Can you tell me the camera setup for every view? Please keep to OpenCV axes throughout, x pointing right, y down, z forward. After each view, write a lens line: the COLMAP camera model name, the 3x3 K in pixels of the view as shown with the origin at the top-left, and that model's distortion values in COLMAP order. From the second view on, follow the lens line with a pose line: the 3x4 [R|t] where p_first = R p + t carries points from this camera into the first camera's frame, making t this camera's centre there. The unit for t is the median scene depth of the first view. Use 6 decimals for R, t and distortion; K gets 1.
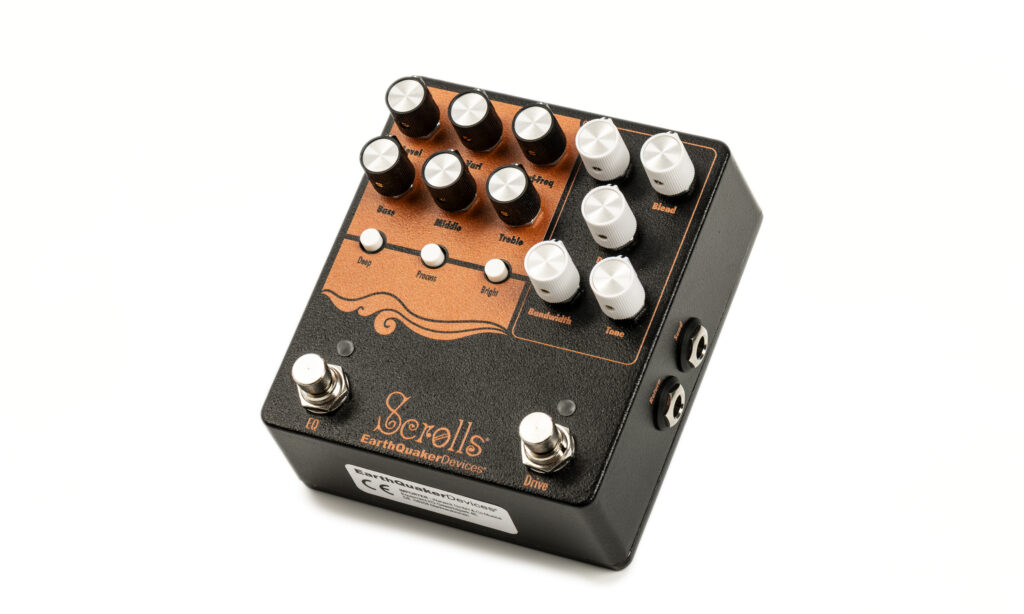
lens RADIAL K [[4111.6, 0, 513.1], [0, 4111.6, 223.0], [0, 0, 1]] dist [-1.111451, -1.440300]
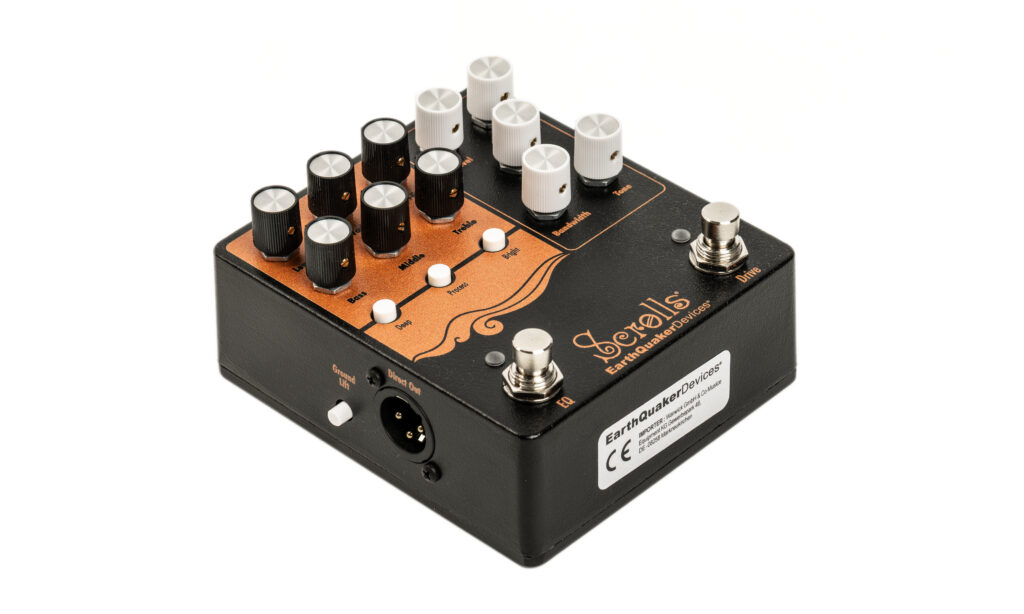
lens RADIAL K [[4111.6, 0, 513.1], [0, 4111.6, 223.0], [0, 0, 1]] dist [-1.111451, -1.440300]
pose [[0.355591, -0.333124, 0.873260, -0.821150], [0.779458, 0.621274, -0.080397, 0.088182], [-0.515752, 0.709258, 0.480576, 0.554141]]
